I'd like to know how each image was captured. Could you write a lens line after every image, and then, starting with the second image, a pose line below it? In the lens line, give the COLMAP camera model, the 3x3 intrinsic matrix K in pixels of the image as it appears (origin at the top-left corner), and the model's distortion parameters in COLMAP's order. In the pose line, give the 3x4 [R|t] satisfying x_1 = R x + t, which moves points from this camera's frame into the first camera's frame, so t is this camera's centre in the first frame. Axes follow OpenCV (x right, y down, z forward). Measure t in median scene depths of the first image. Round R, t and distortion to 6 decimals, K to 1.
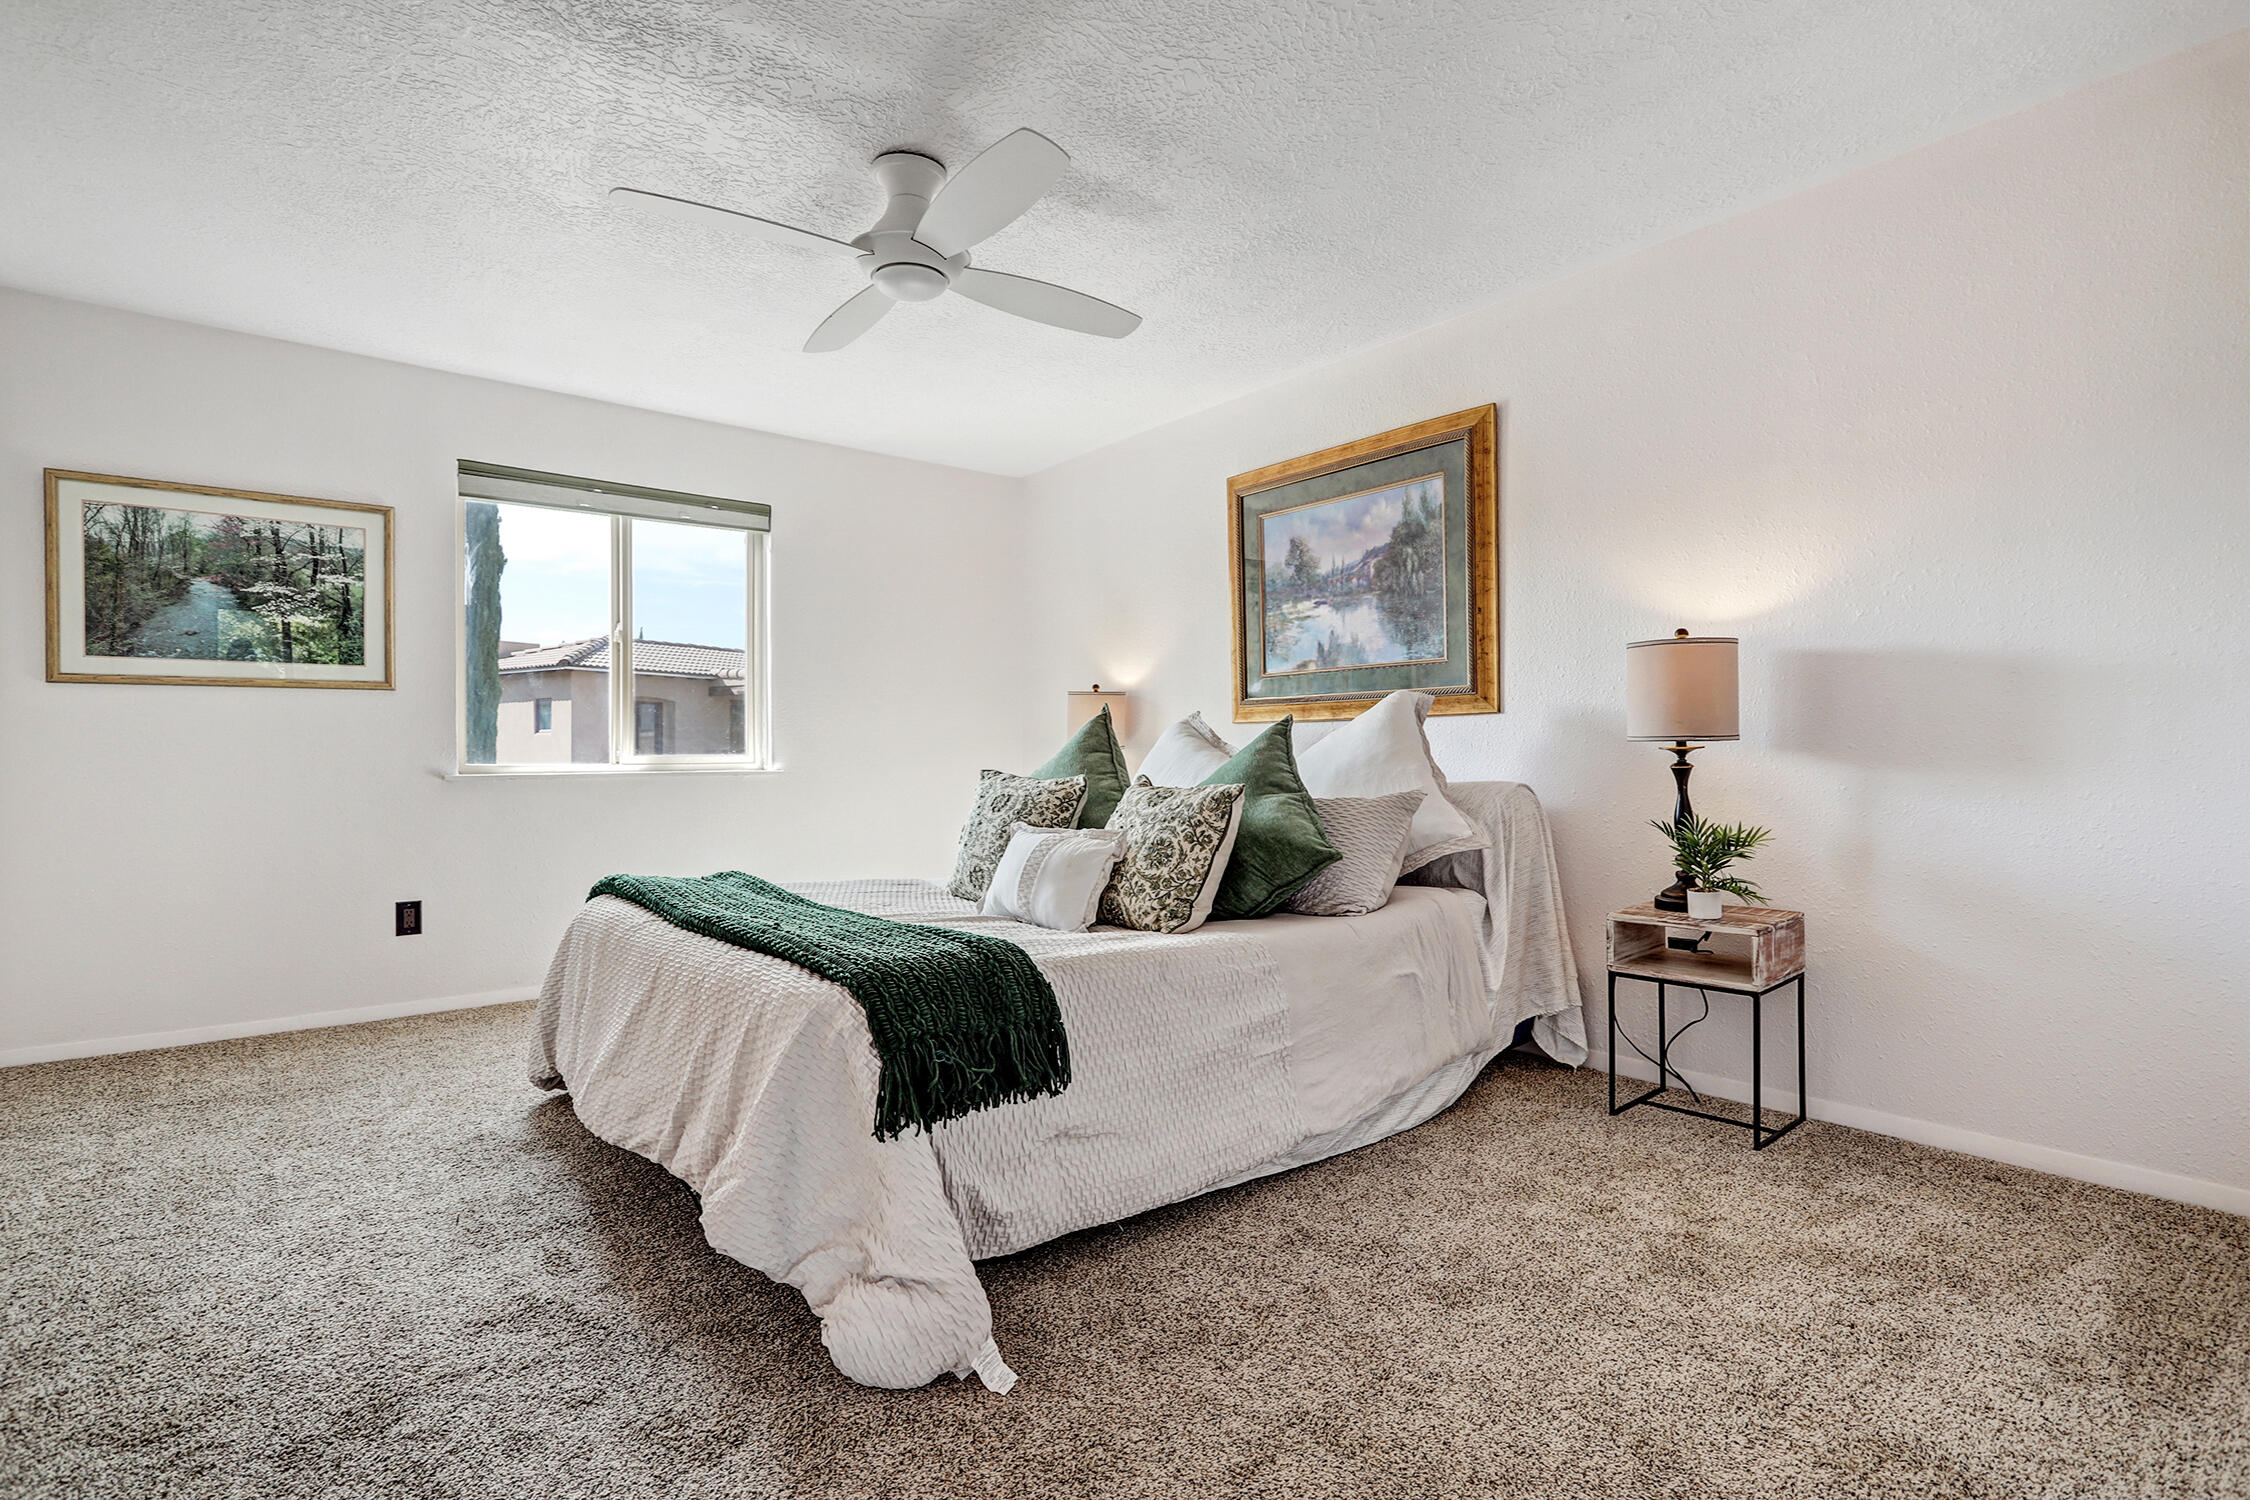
lens RADIAL K [[1066.2, 0, 1119.8], [0, 1066.2, 758.2], [0, 0, 1]] dist [-0.000369, 0.001657]
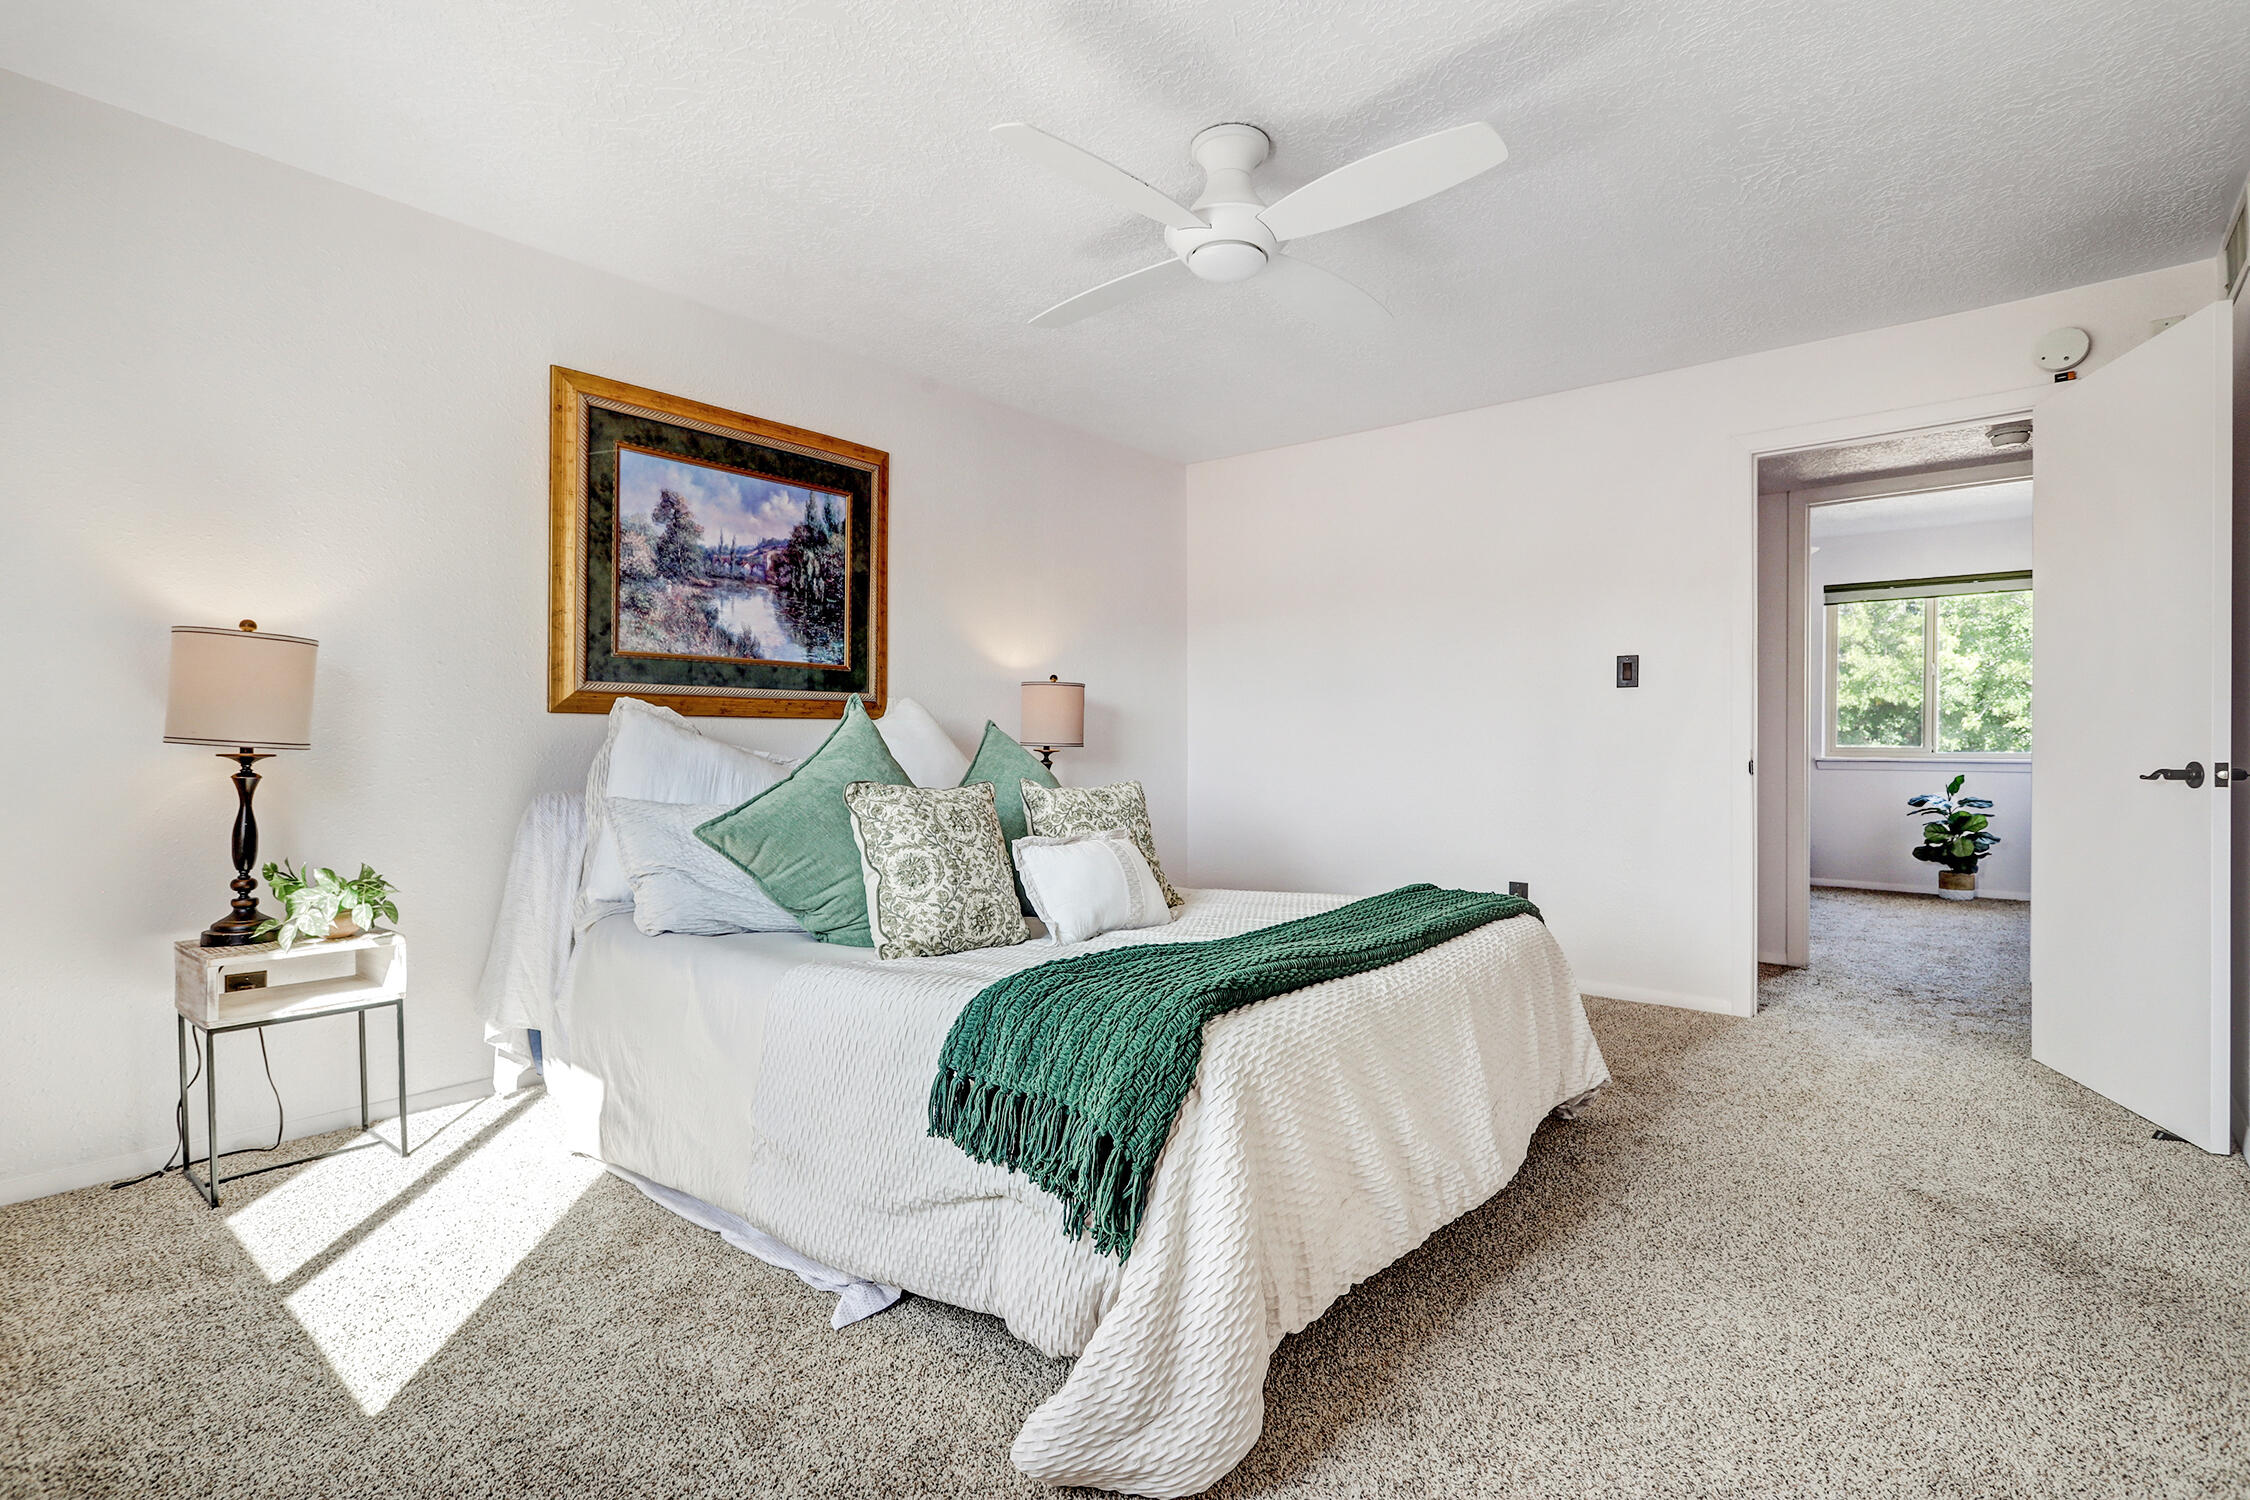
lens RADIAL K [[1066.2, 0, 1129.4], [0, 1066.2, 735.0], [0, 0, 1]] dist [-0.000369, 0.001657]
pose [[-0.205282, 0.020303, 0.978492, -0.758872], [0.013998, 0.999743, -0.017807, -0.001759], [-0.978603, 0.010041, -0.205514, 0.894939]]
